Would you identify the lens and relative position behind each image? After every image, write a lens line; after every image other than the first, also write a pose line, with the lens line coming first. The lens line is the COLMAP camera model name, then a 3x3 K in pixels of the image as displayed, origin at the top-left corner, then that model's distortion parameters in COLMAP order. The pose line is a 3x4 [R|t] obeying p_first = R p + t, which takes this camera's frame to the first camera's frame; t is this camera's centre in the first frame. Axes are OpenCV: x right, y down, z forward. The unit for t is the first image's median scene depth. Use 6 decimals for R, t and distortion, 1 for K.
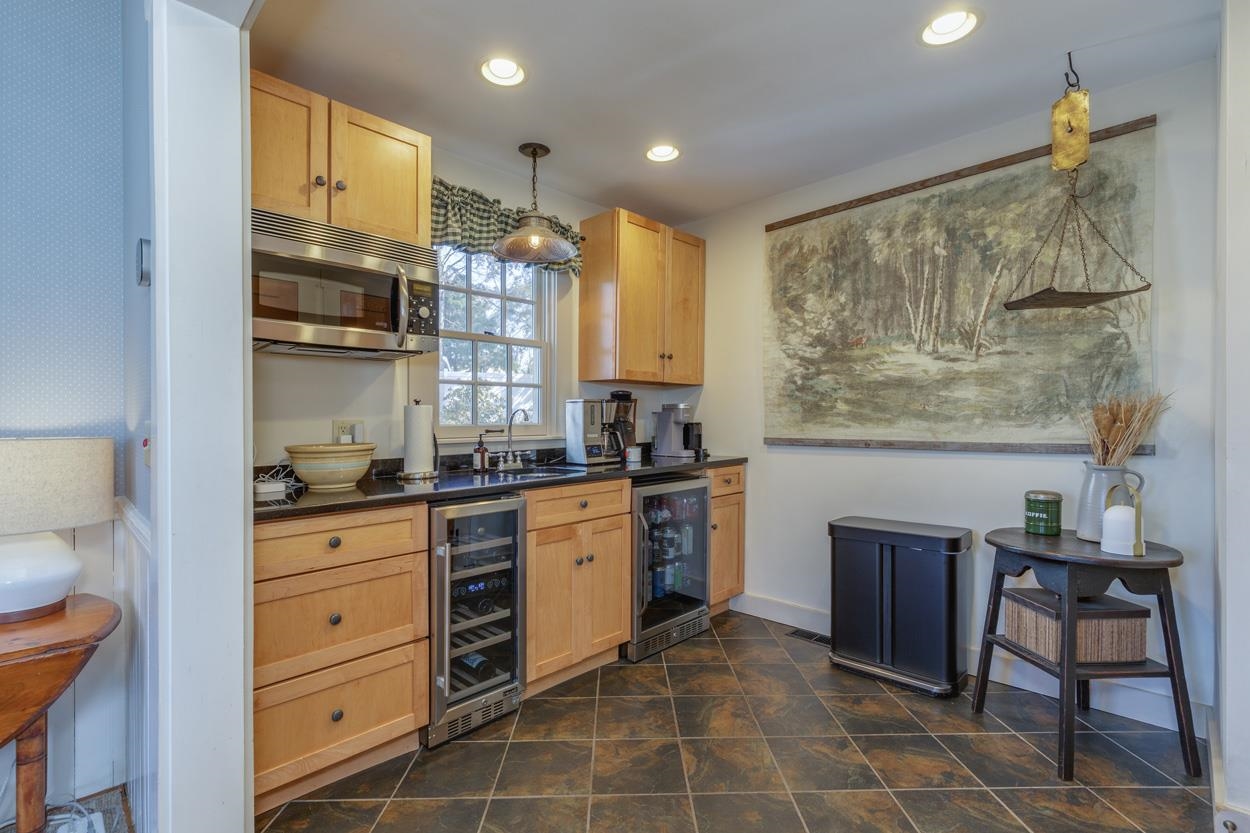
lens RADIAL K [[567.4, 0, 623.2], [0, 567.4, 421.7], [0, 0, 1]] dist [0.005566, -0.001920]
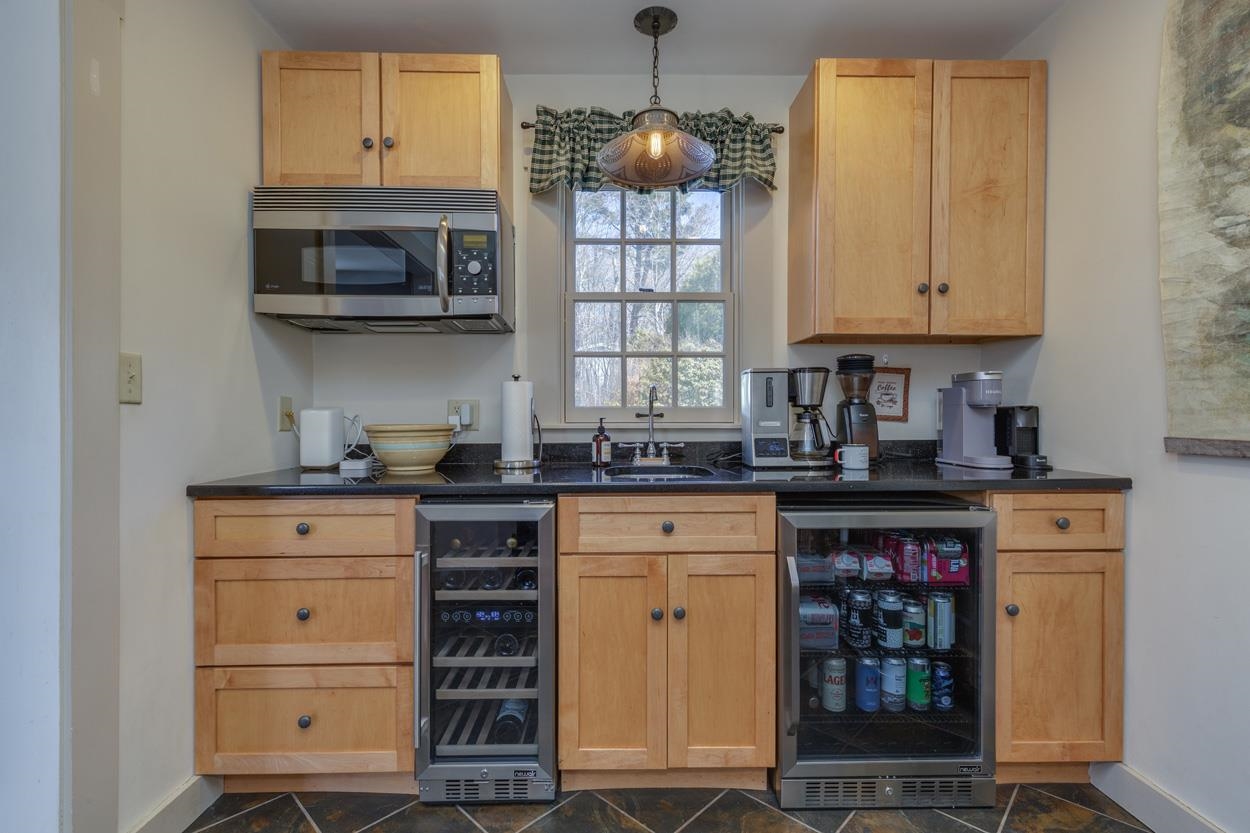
lens RADIAL K [[567.4, 0, 624.6], [0, 567.4, 413.0], [0, 0, 1]] dist [0.005566, -0.001920]
pose [[0.709528, 0.004392, -0.704663, 0.318834], [-0.007913, 0.999967, -0.001734, 0.015996], [0.704633, 0.006806, 0.709540, 0.463702]]
